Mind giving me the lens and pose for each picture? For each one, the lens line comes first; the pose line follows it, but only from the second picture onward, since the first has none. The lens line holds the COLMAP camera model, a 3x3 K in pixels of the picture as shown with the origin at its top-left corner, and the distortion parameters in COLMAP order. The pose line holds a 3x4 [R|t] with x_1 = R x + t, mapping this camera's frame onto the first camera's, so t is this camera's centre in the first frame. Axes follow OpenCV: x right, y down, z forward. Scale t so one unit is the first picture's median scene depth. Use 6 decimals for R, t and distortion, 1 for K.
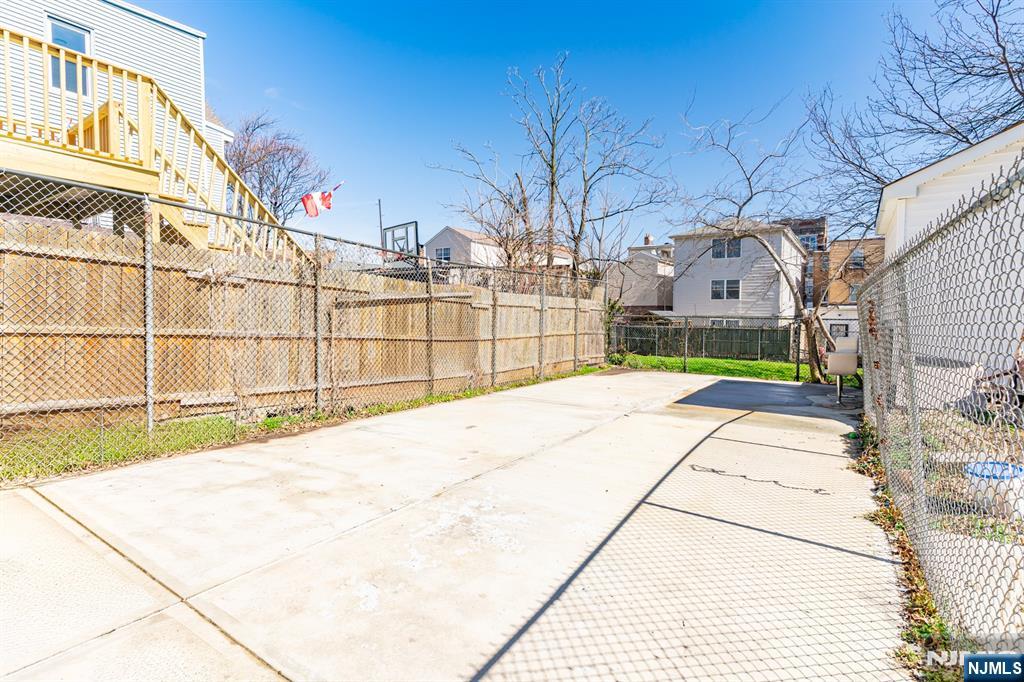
lens RADIAL K [[495.4, 0, 512.0], [0, 495.4, 341.0], [0, 0, 1]] dist [0.000866, 0.000202]
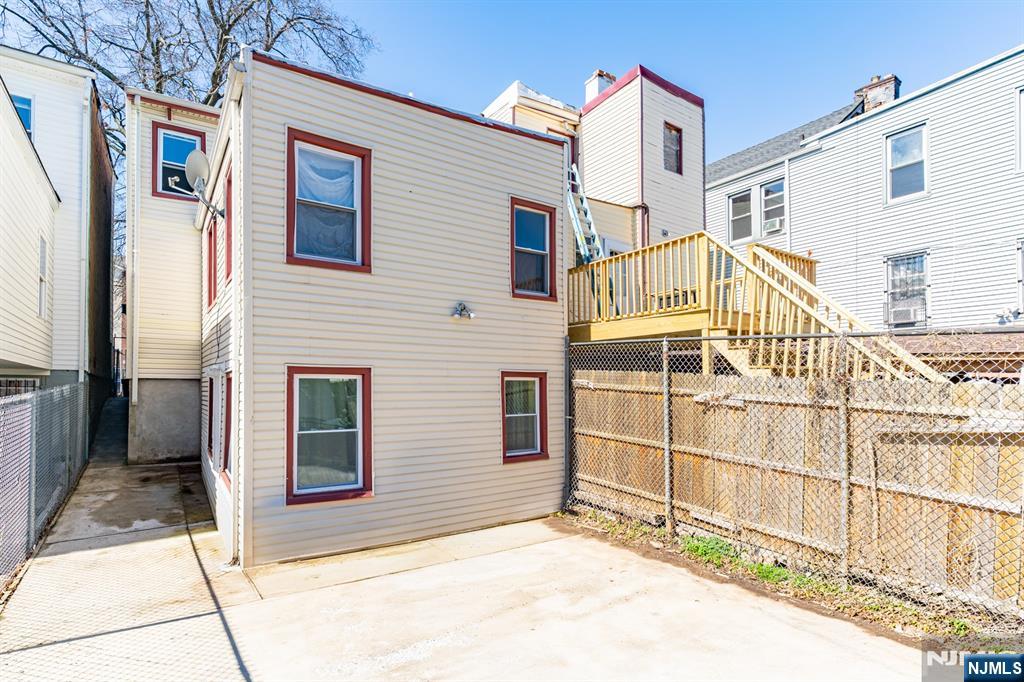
lens RADIAL K [[503.6, 0, 511.7], [0, 503.6, 381.7], [0, 0, 1]] dist [0.000833, 0.000221]
pose [[-0.355752, -0.015858, -0.934446, 0.532774], [-0.058584, 0.998268, 0.005363, -0.152706], [0.932743, 0.056651, -0.356065, 1.003935]]
